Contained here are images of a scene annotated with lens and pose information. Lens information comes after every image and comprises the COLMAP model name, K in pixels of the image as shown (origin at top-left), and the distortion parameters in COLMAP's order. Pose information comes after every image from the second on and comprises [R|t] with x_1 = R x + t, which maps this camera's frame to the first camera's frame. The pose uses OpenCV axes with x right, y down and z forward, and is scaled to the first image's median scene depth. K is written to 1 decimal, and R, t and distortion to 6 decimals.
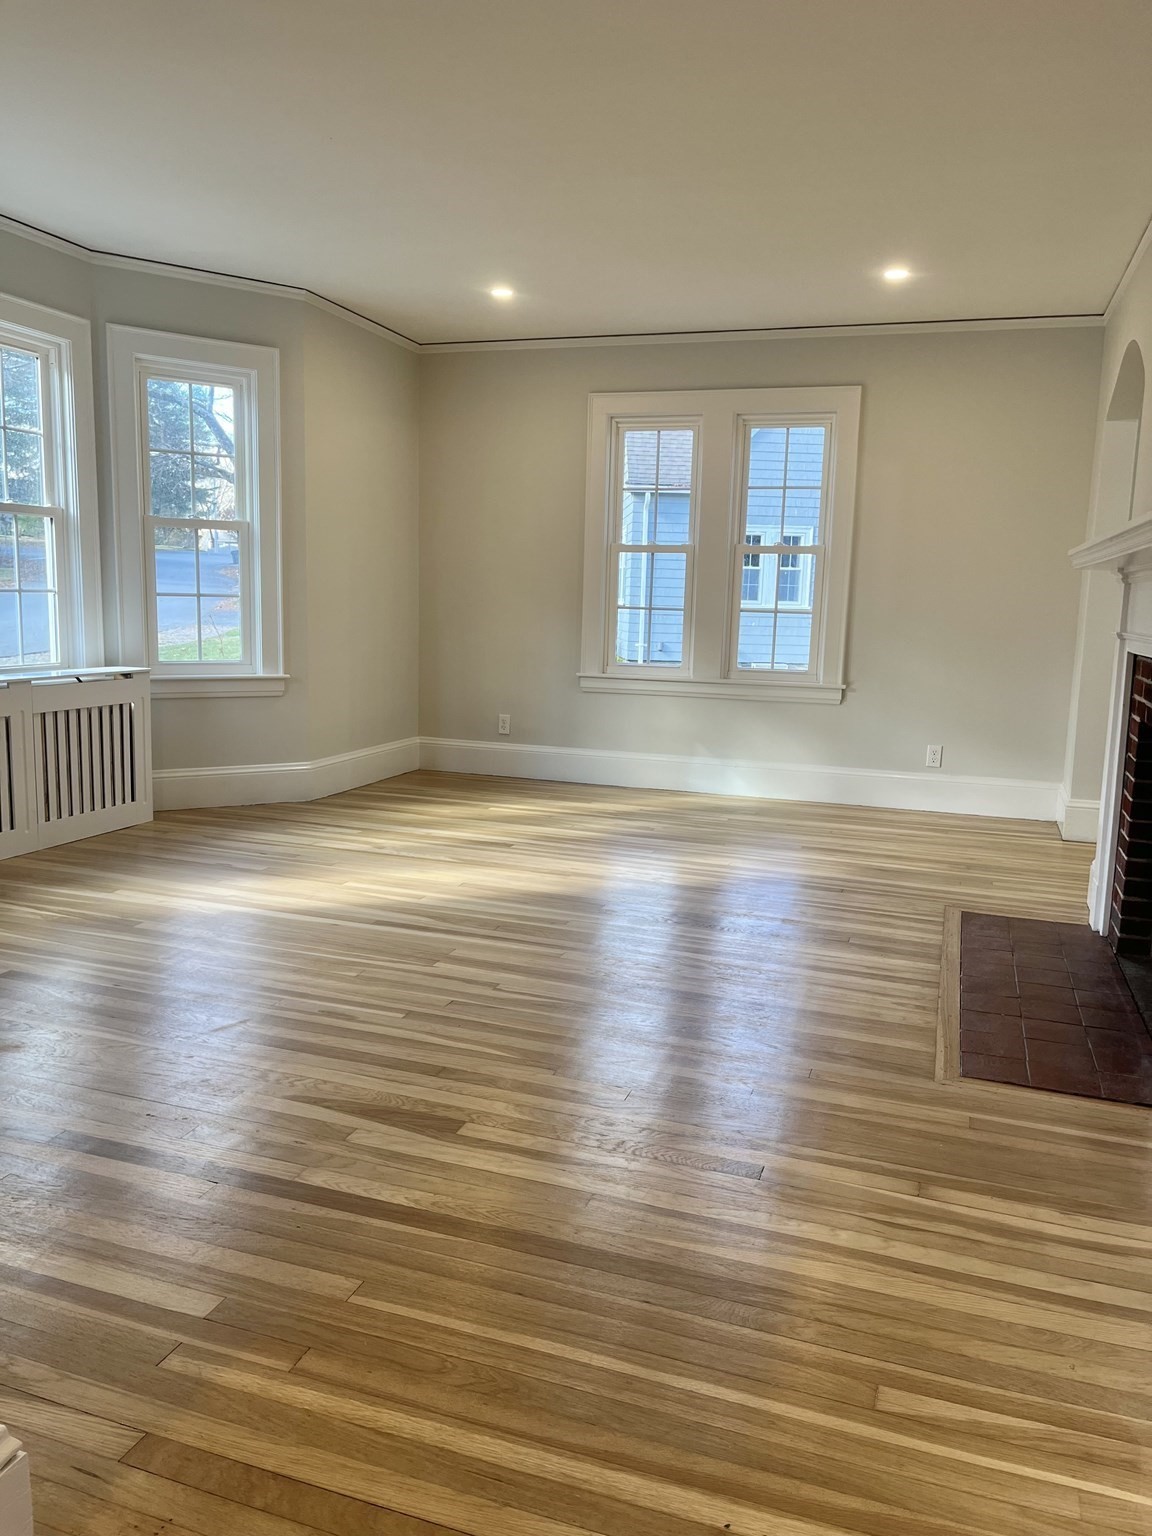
lens RADIAL K [[1156.6, 0, 572.8], [0, 1156.6, 765.0], [0, 0, 1]] dist [0.038169, -0.028085]
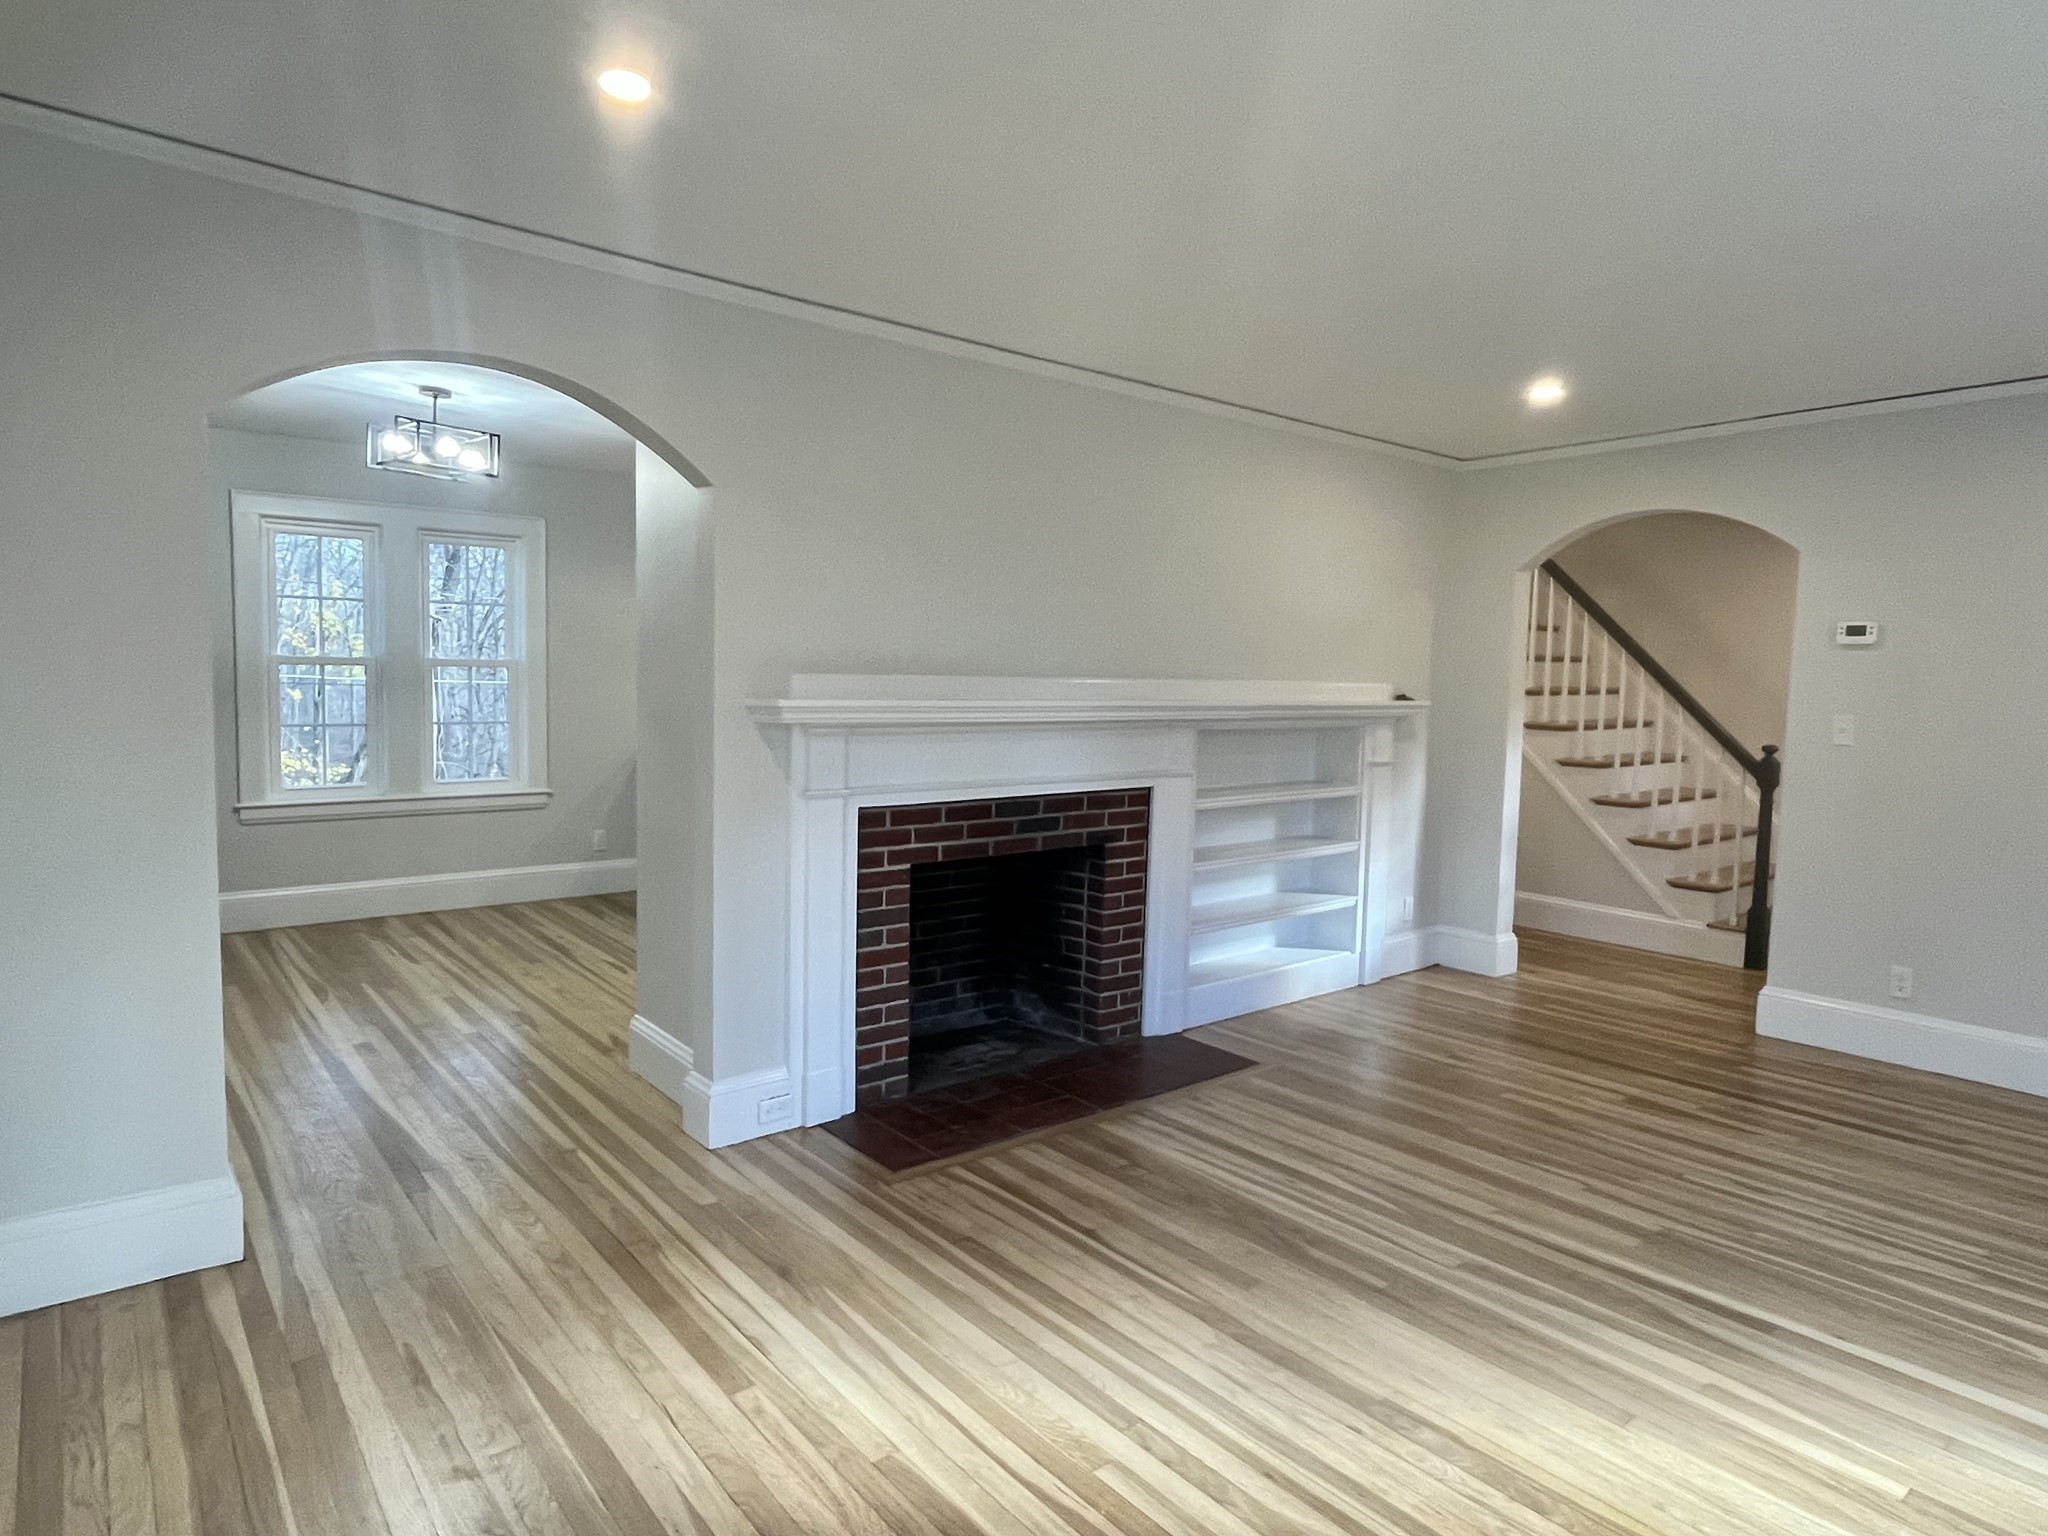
lens RADIAL K [[1181.8, 0, 1035.2], [0, 1181.8, 762.3], [0, 0, 1]] dist [-0.019127, 0.000533]
pose [[-0.849754, -0.090007, 0.519439, -0.141709], [0.035407, 0.973348, 0.226583, -0.369034], [-0.525989, 0.210931, -0.823919, 1.838683]]
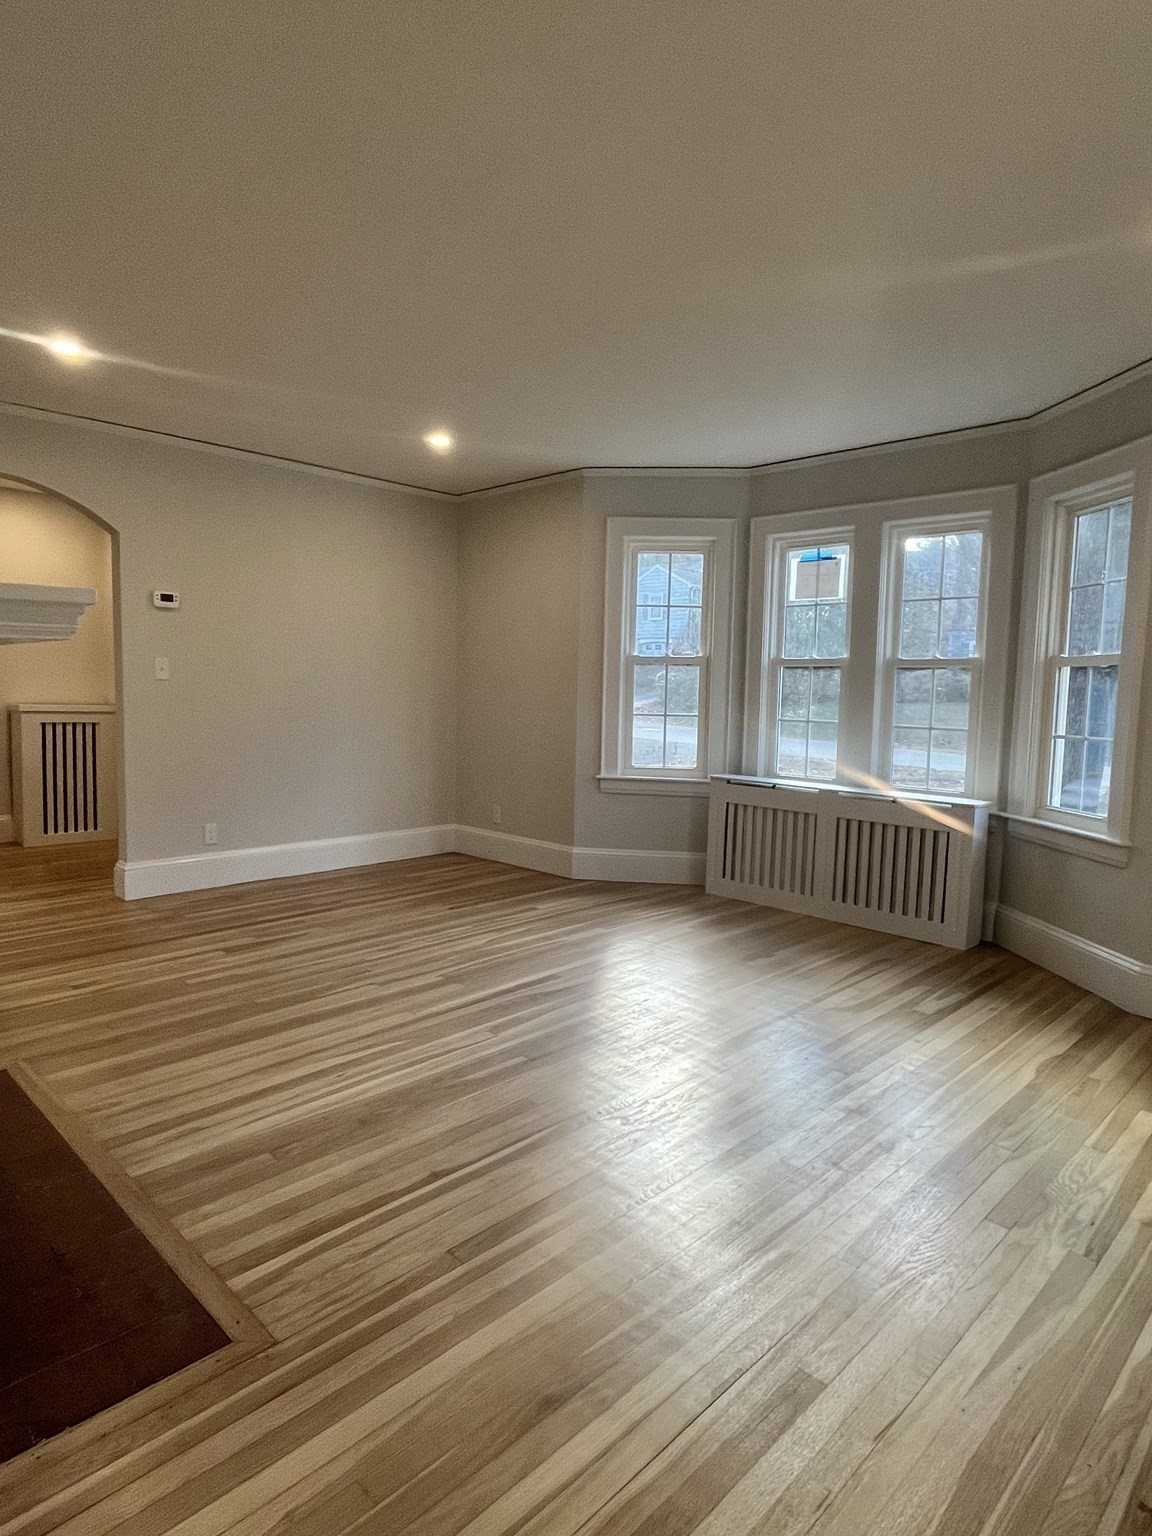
lens RADIAL K [[886.3, 0, 582.4], [0, 886.3, 767.2], [0, 0, 1]] dist [-0.019127, 0.000533]
pose [[-0.430047, 0.041496, -0.901852, 0.719938], [-0.178834, 0.975233, 0.130149, -0.228199], [0.884917, 0.217252, -0.411975, 1.482597]]
